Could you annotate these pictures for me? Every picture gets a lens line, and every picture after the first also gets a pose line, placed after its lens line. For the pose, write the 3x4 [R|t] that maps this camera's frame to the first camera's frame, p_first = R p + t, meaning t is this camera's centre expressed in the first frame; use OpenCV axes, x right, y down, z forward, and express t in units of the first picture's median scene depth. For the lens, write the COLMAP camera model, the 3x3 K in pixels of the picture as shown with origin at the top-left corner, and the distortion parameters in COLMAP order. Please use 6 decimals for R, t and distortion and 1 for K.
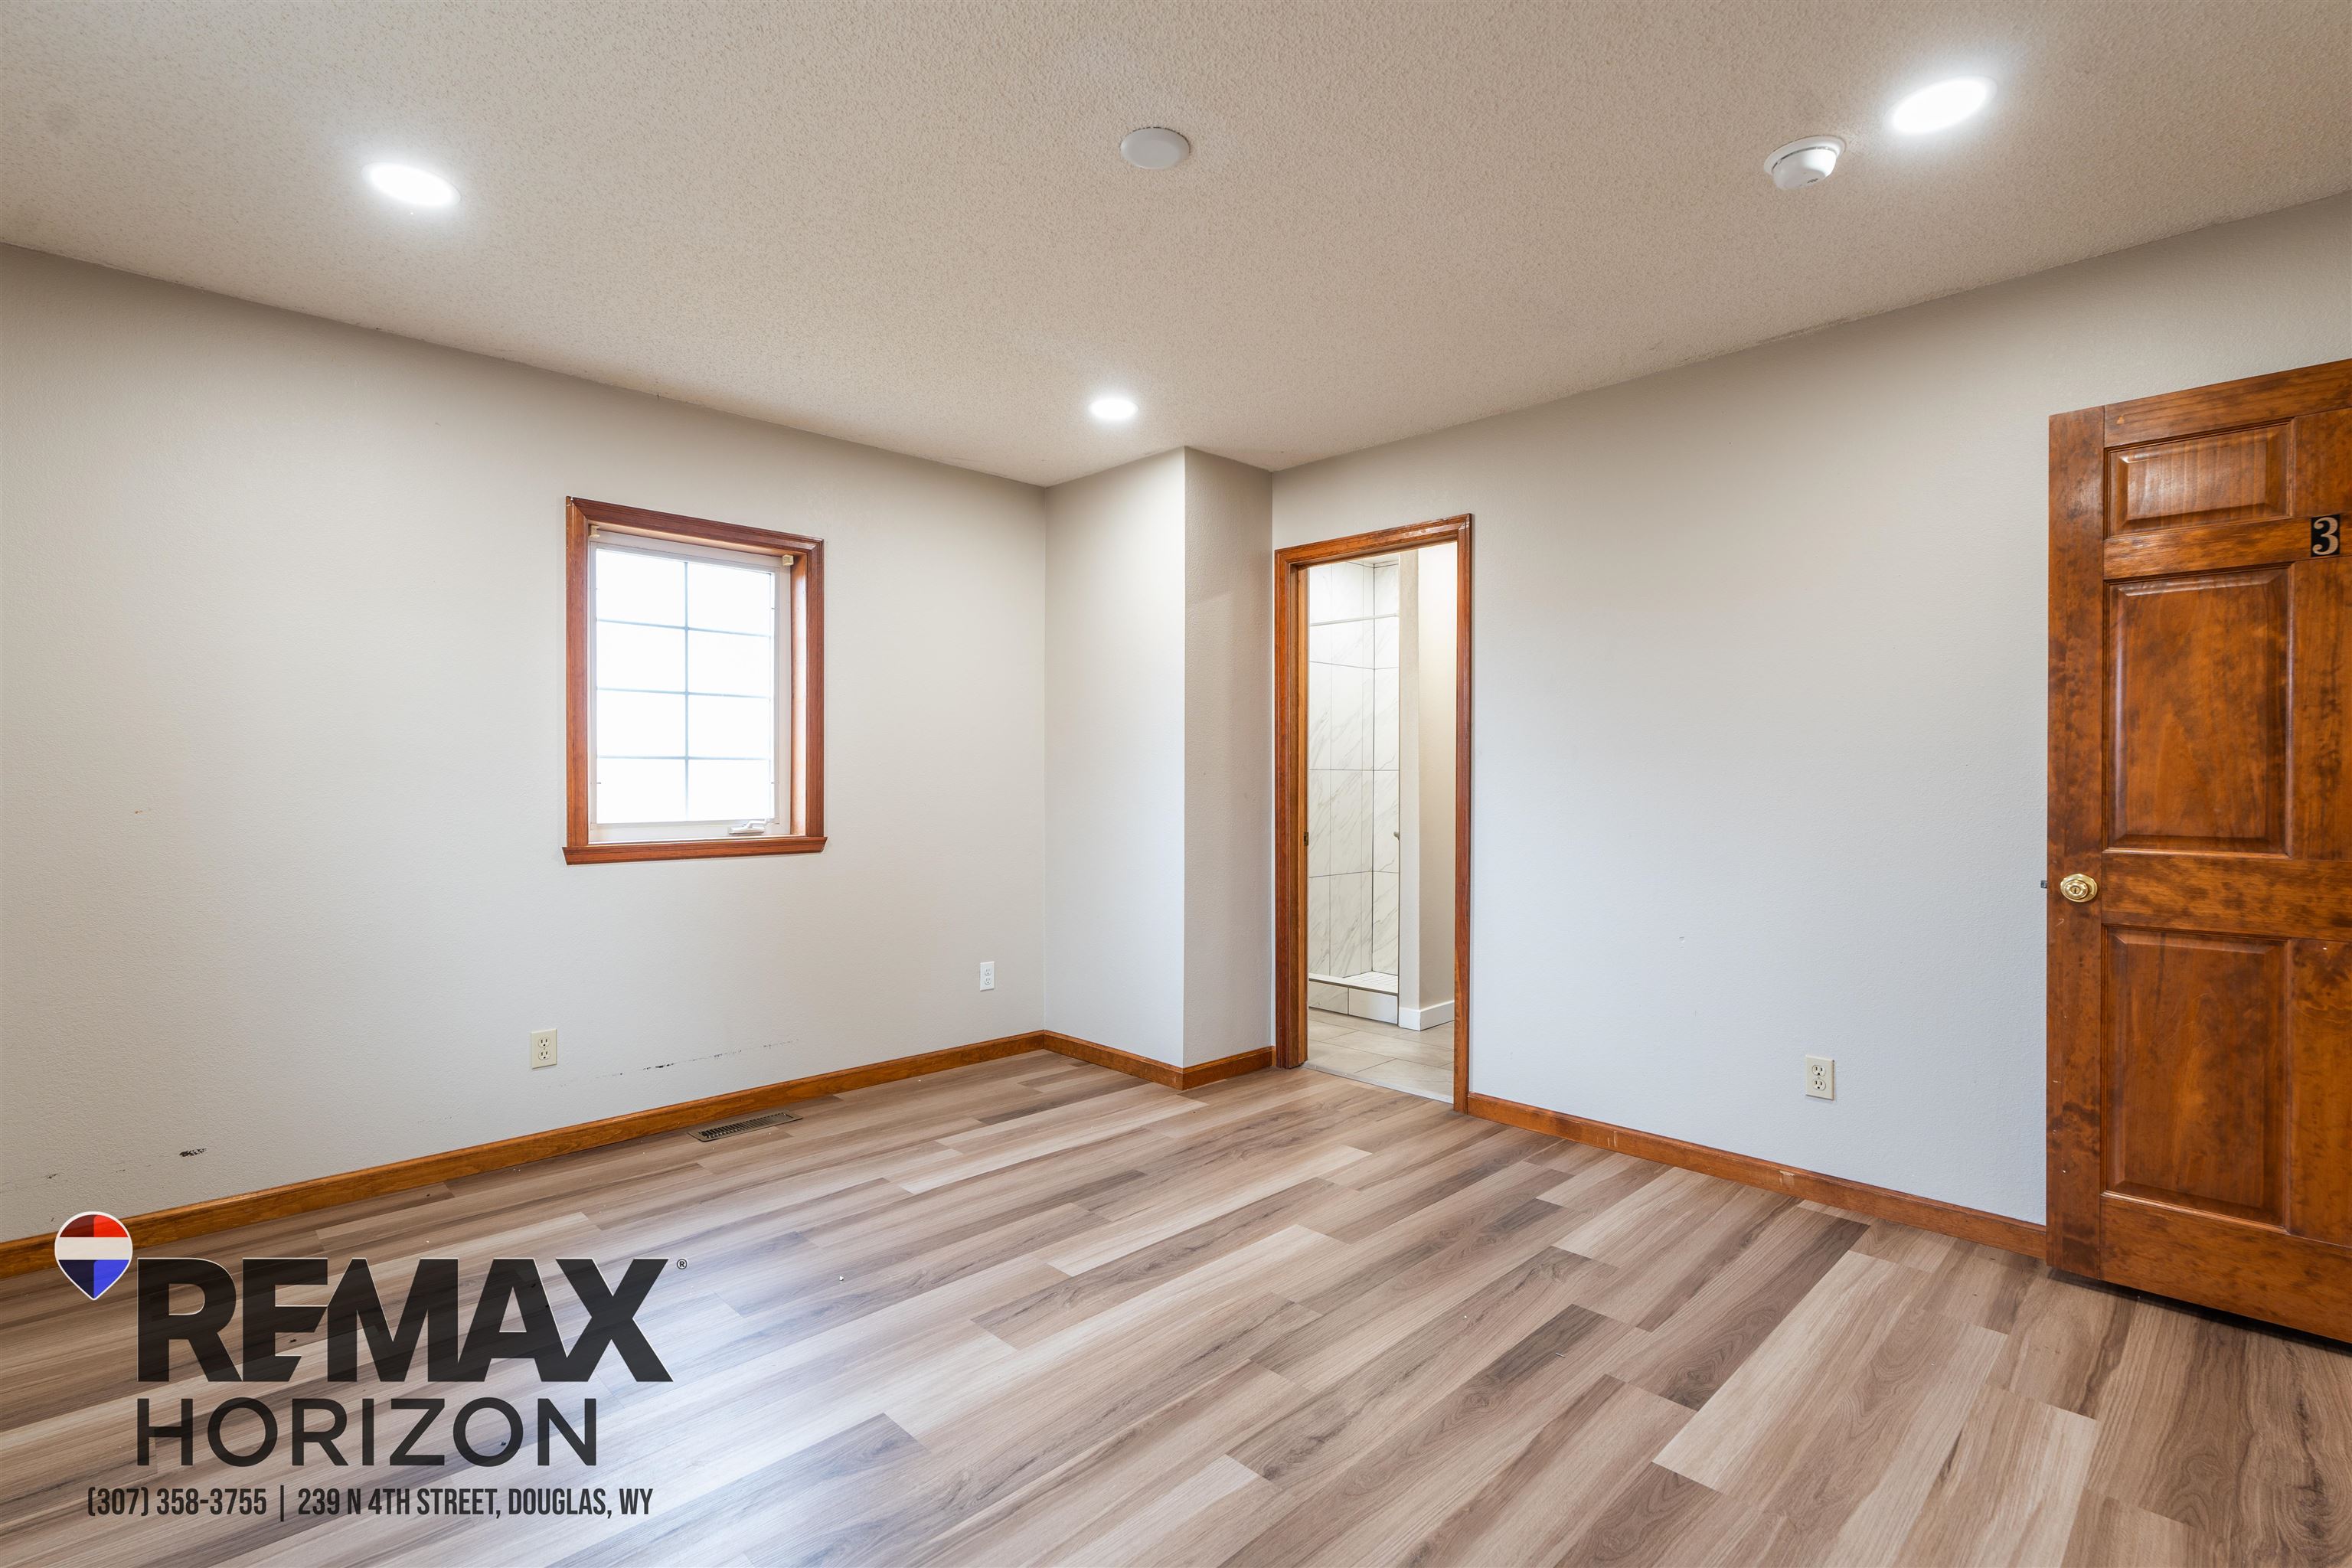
lens RADIAL K [[1084.9, 0, 1176.0], [0, 1084.9, 784.0], [0, 0, 1]] dist [0.002549, -0.000085]
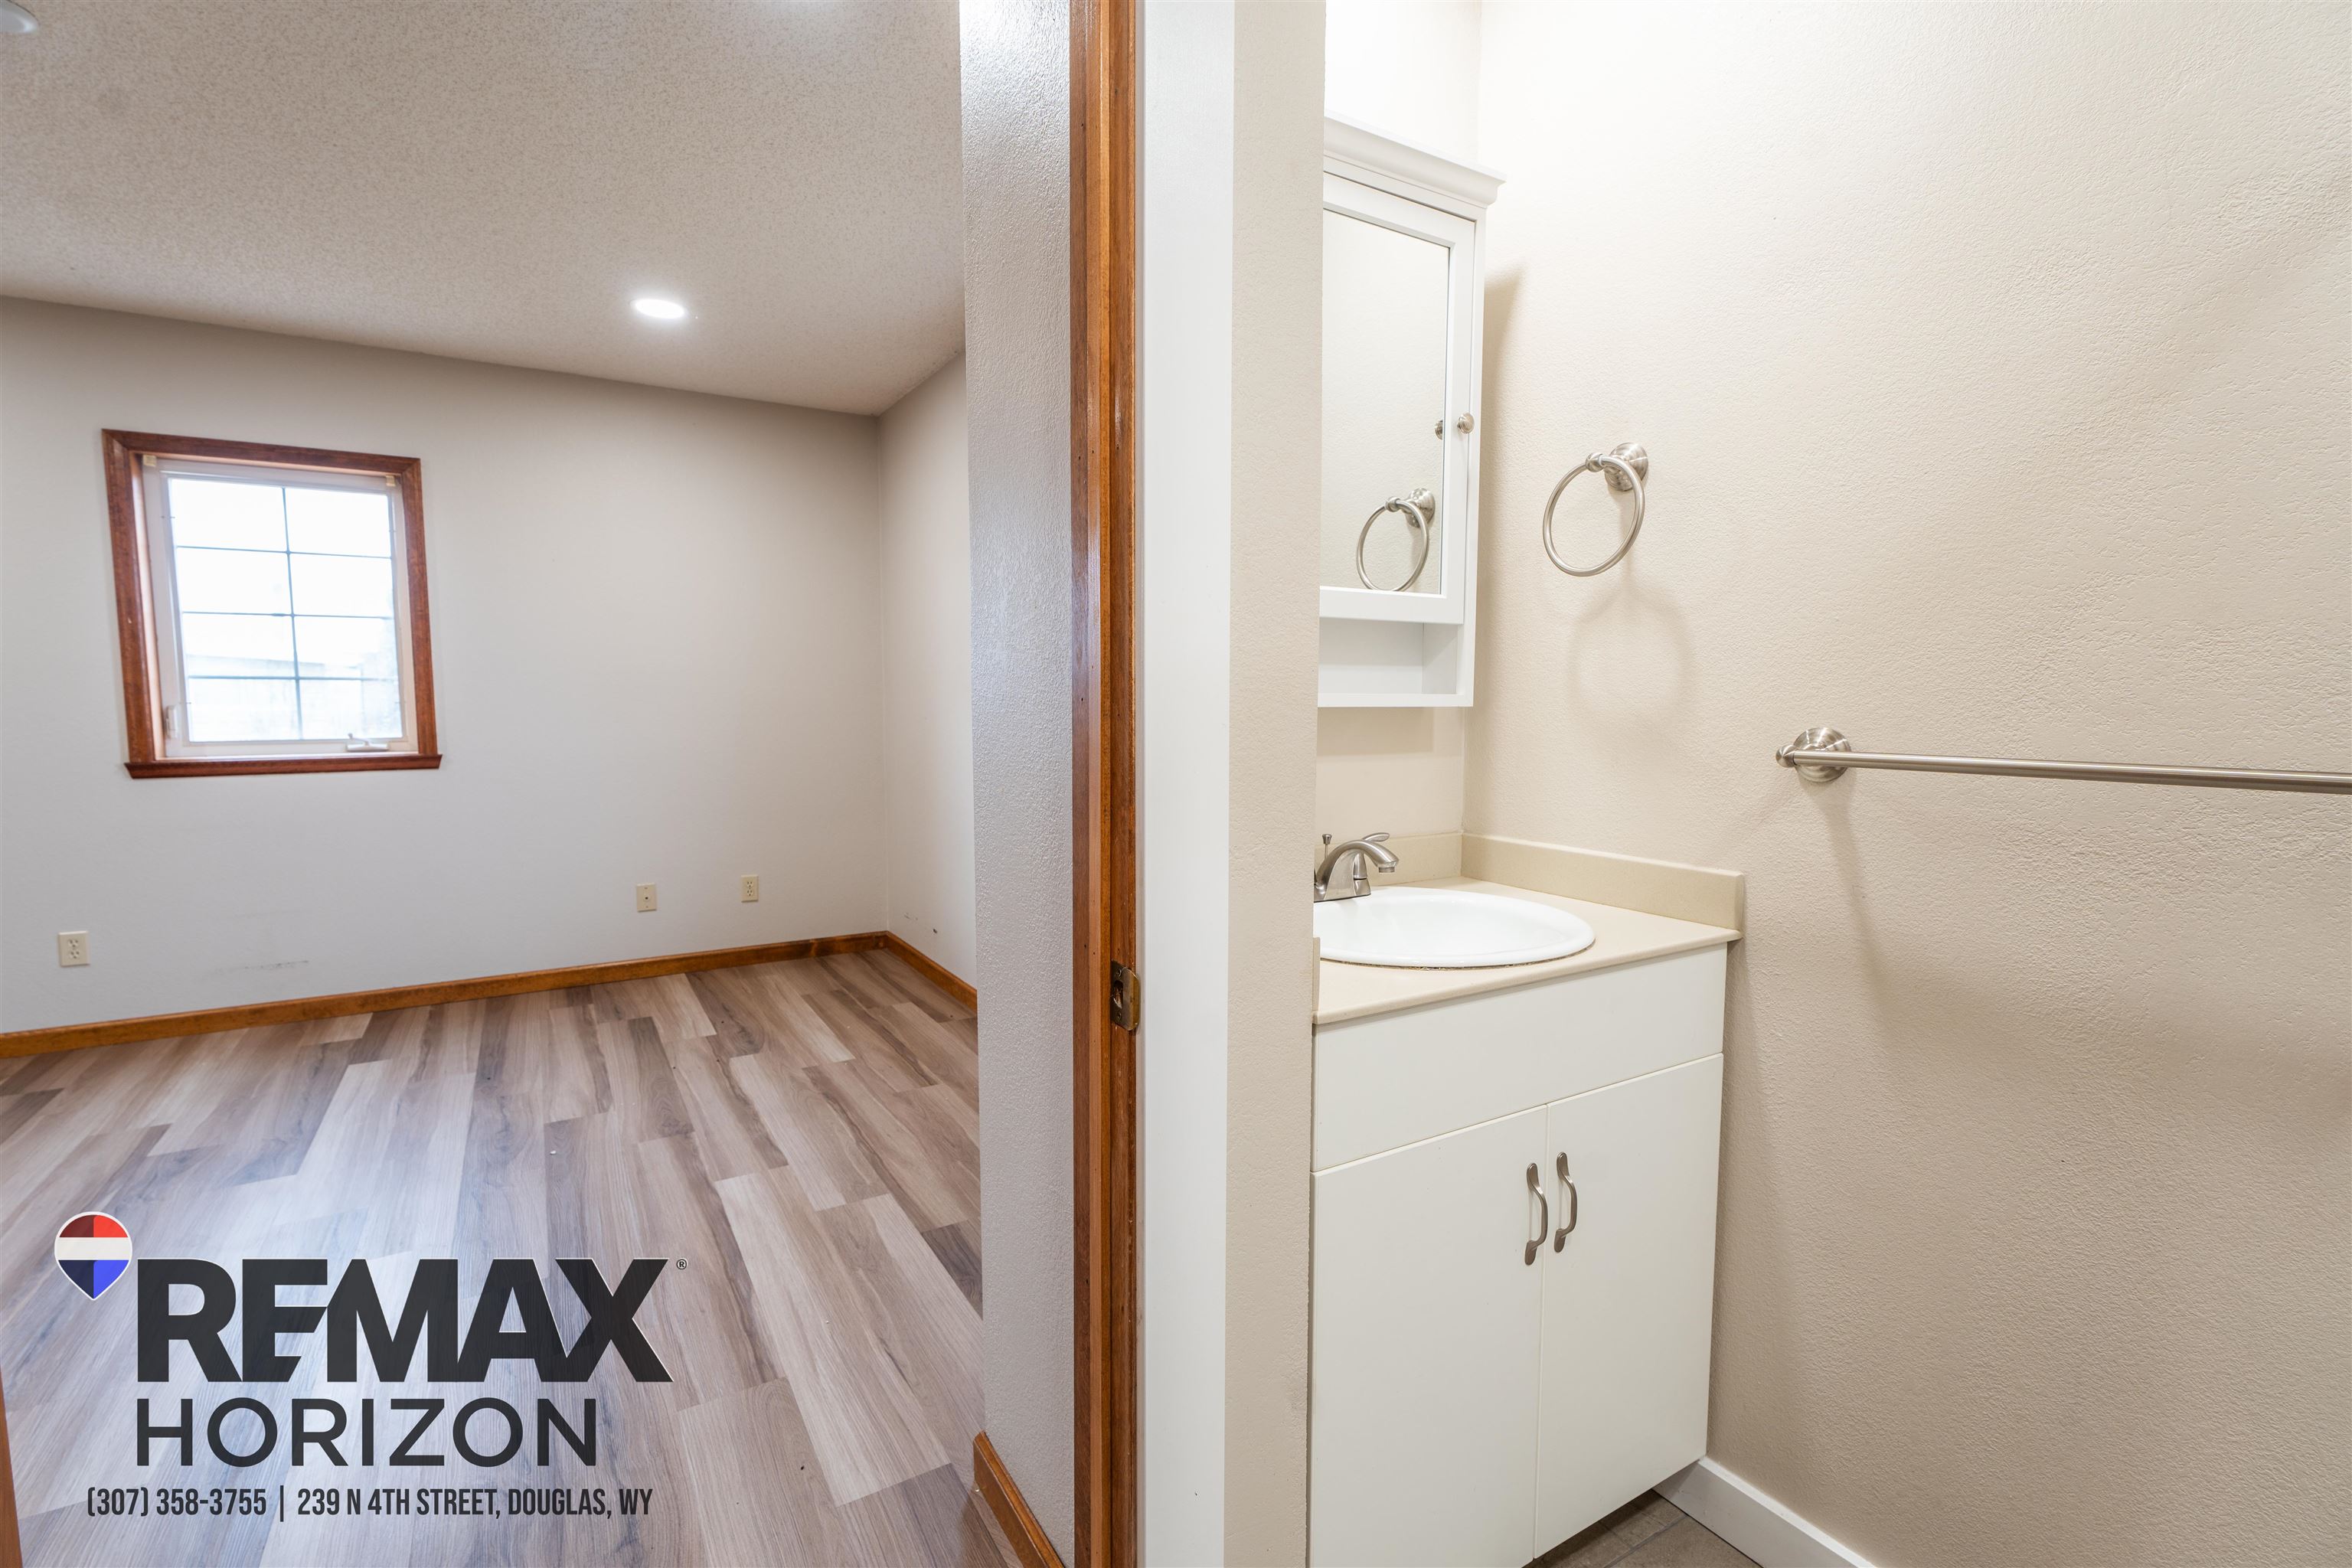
lens RADIAL K [[1051.6, 0, 1174.3], [0, 1051.6, 786.1], [0, 0, 1]] dist [-0.000266, -0.000145]
pose [[-0.238816, 0.078682, -0.967872, 0.505706], [-0.002638, 0.996656, 0.081673, -0.001753], [0.971061, 0.022058, -0.237810, 1.734771]]
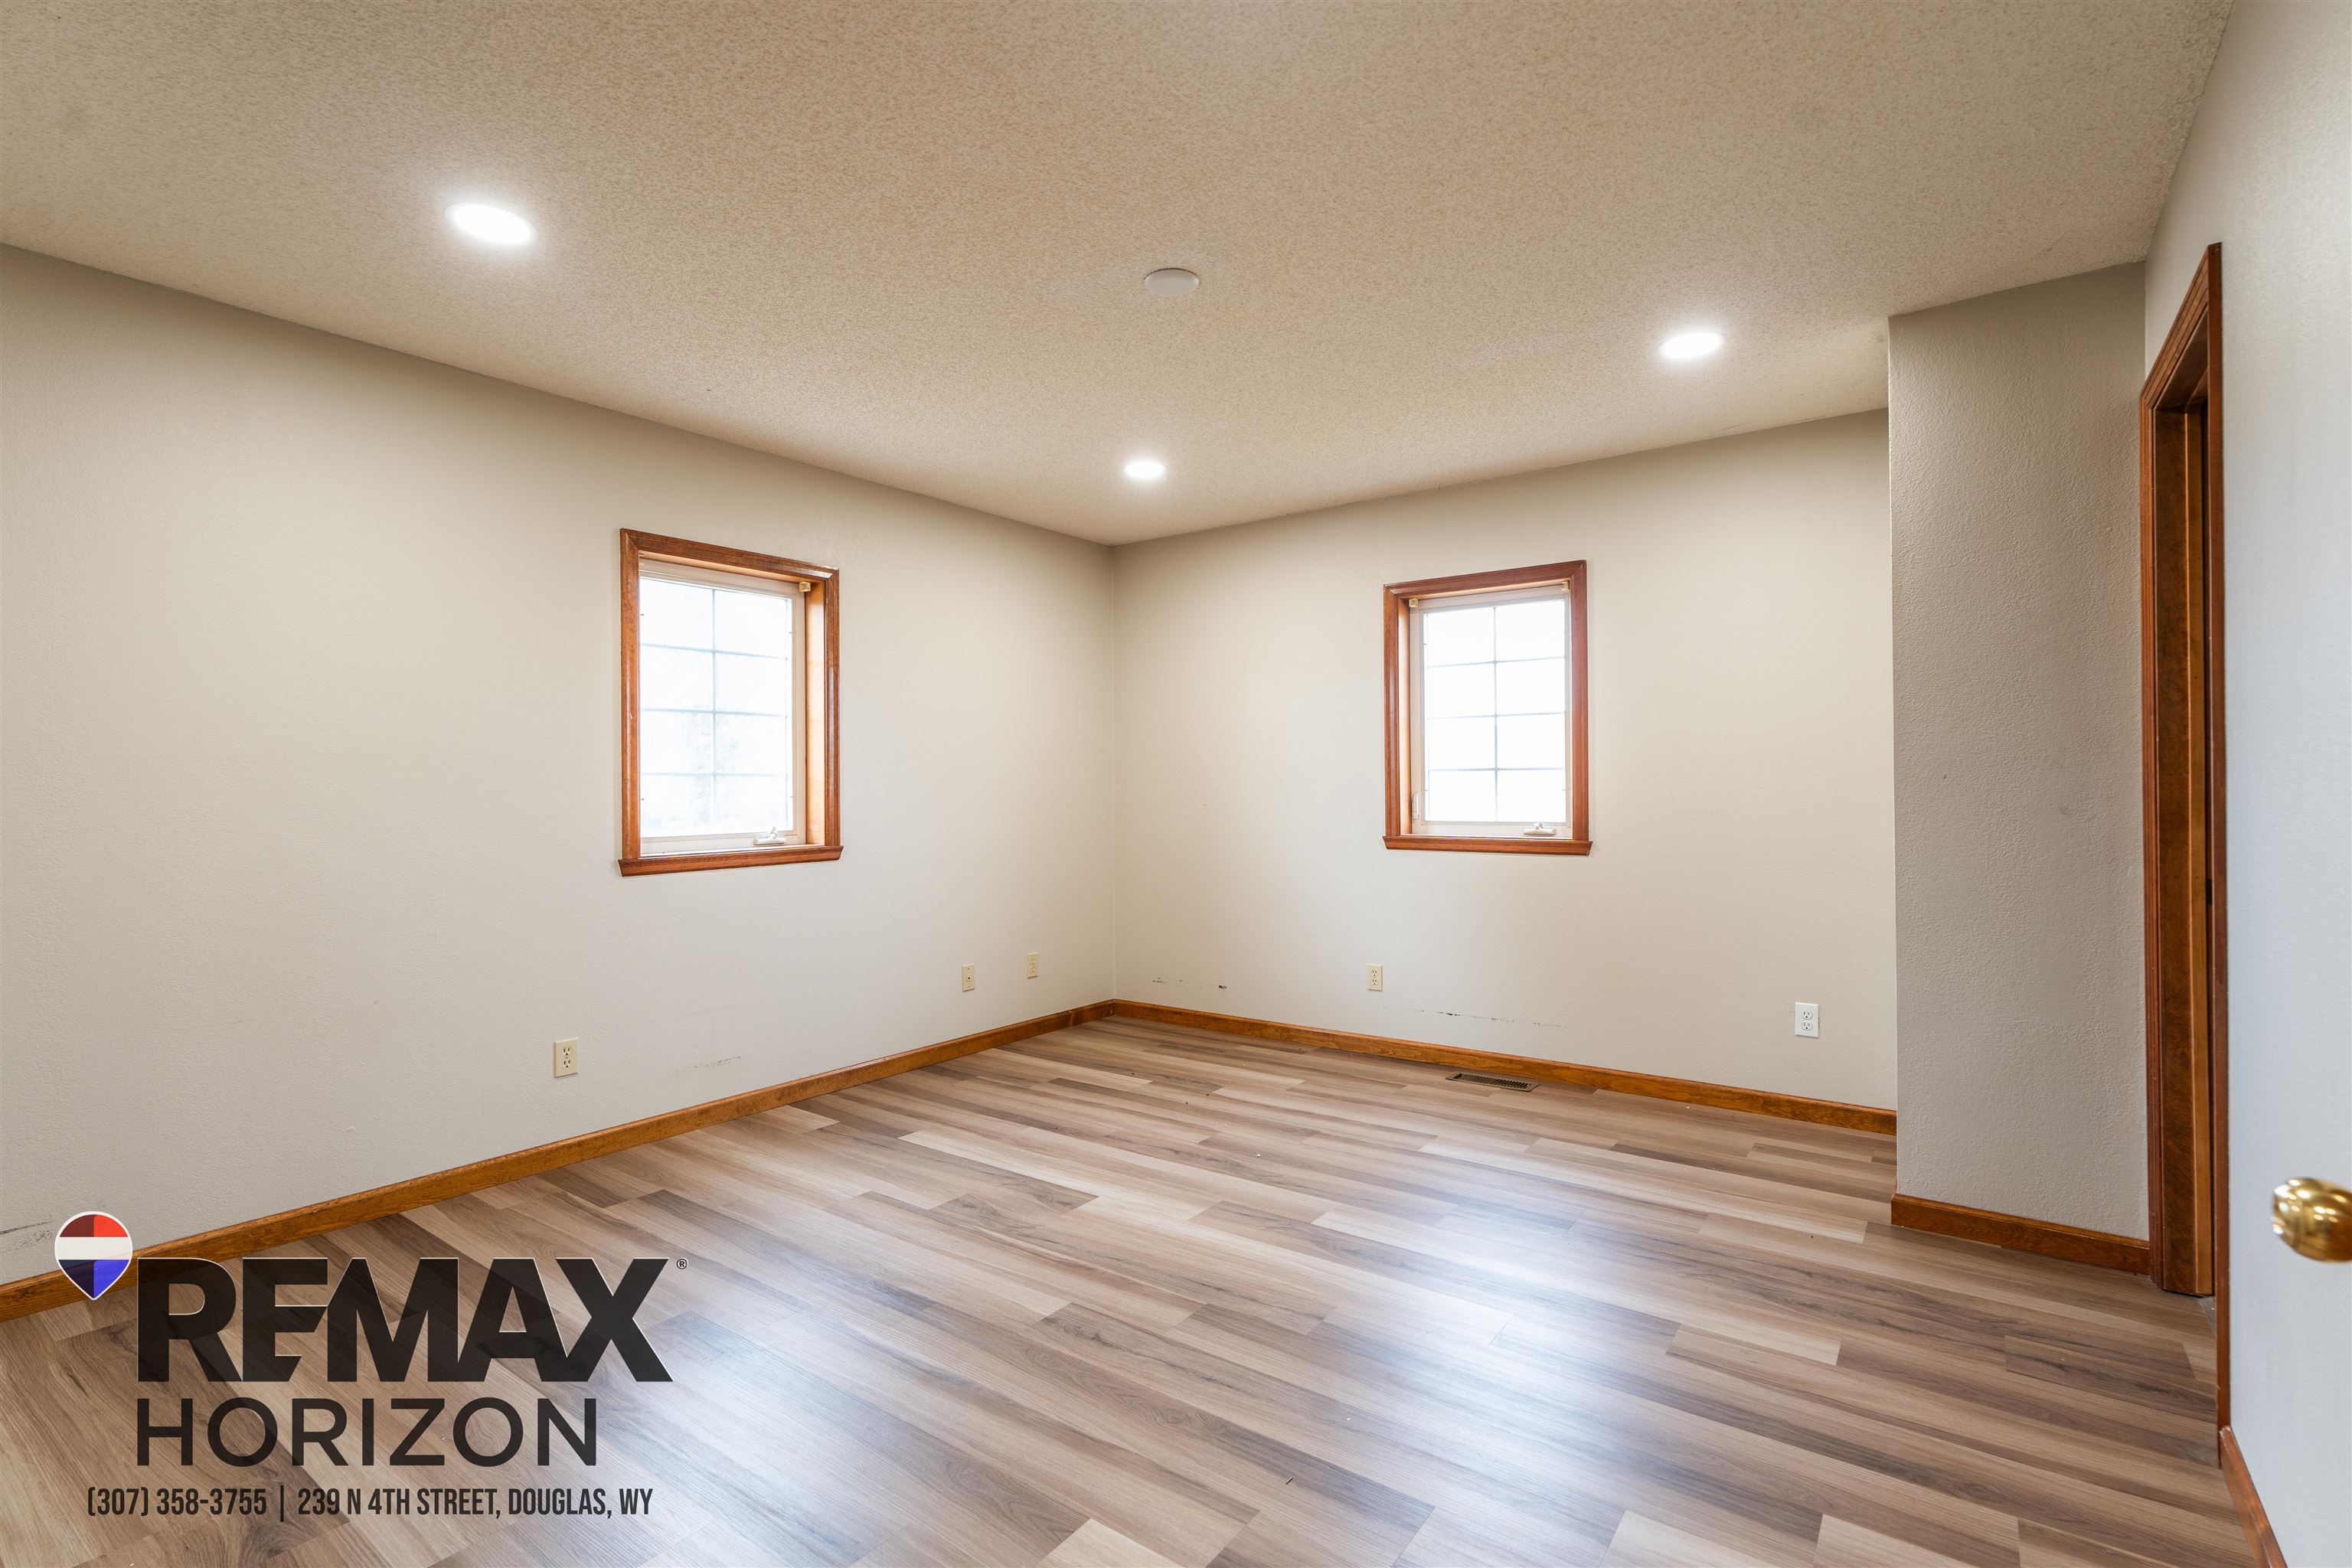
lens RADIAL K [[1084.9, 0, 1176.0], [0, 1084.9, 784.0], [0, 0, 1]] dist [0.002549, -0.000085]
pose [[0.154876, -0.004150, -0.987925, 0.958031], [0.003957, 0.999986, -0.003580, -0.006561], [0.987926, -0.003355, 0.154890, 0.643246]]
